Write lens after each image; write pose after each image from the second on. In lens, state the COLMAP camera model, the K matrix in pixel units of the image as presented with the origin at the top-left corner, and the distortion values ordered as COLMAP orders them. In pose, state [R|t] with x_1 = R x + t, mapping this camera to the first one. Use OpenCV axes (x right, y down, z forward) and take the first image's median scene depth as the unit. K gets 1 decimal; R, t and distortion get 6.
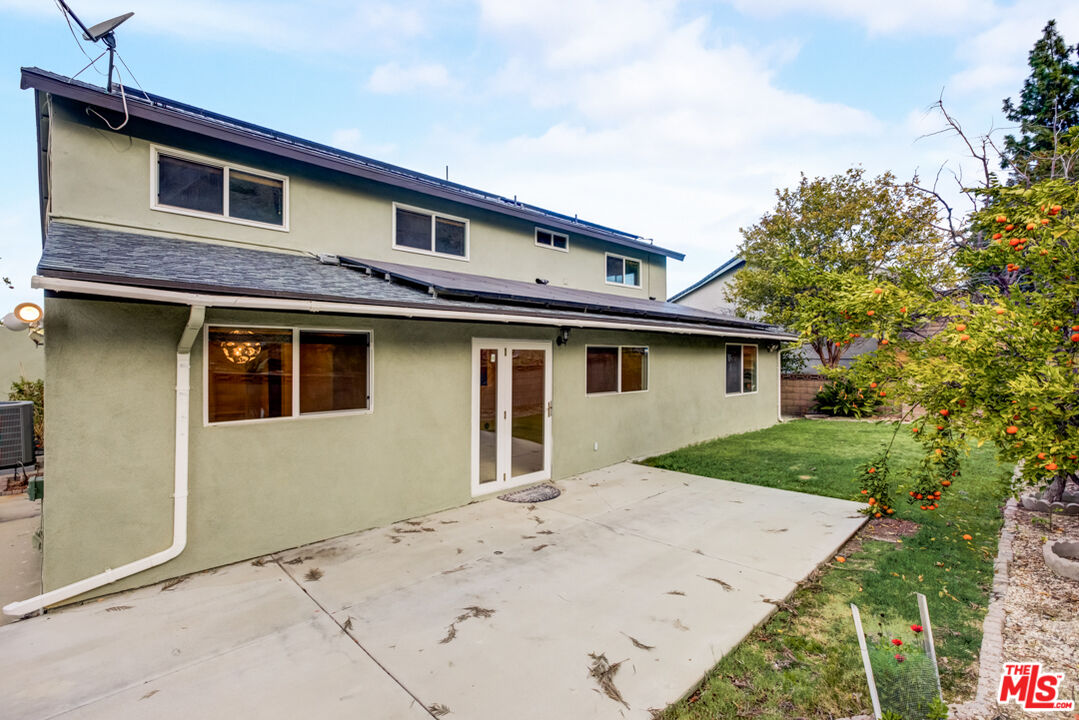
lens RADIAL K [[489.2, 0, 539.5], [0, 489.2, 360.0], [0, 0, 1]] dist [-0.017974, 0.005123]
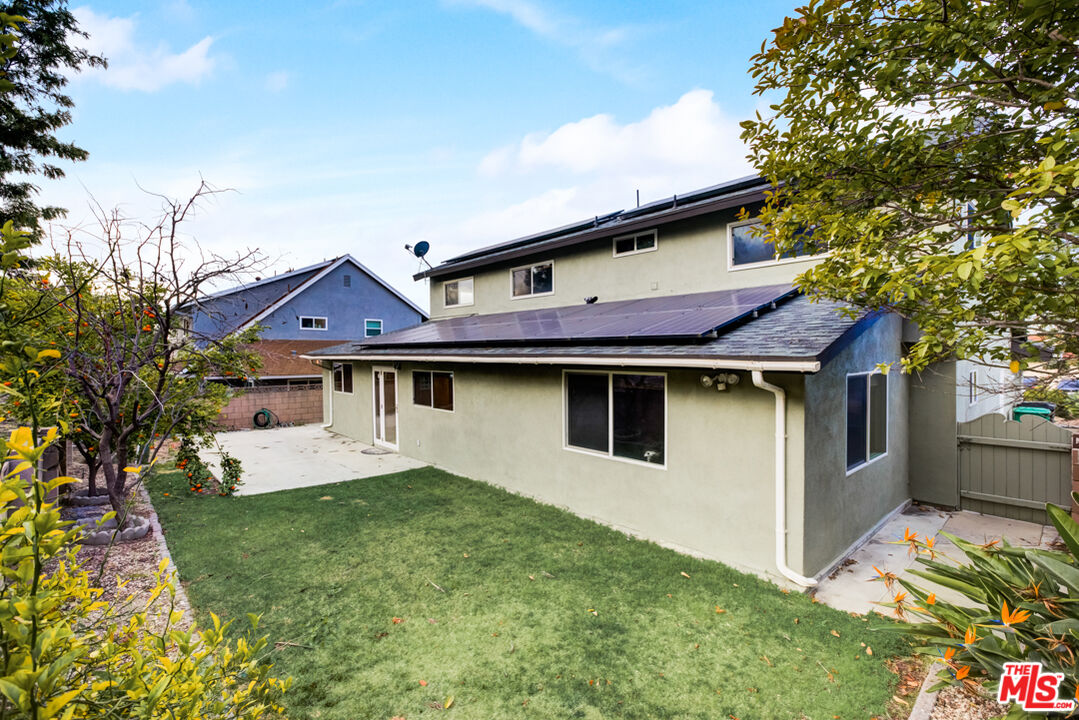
lens RADIAL K [[488.1, 0, 539.5], [0, 488.1, 360.0], [0, 0, 1]] dist [0.008545, 0.001016]
pose [[-0.058092, 0.017675, -0.998155, 1.754765], [-0.004442, 0.999829, 0.017963, -0.101983], [0.998301, 0.005478, -0.058003, 1.698827]]
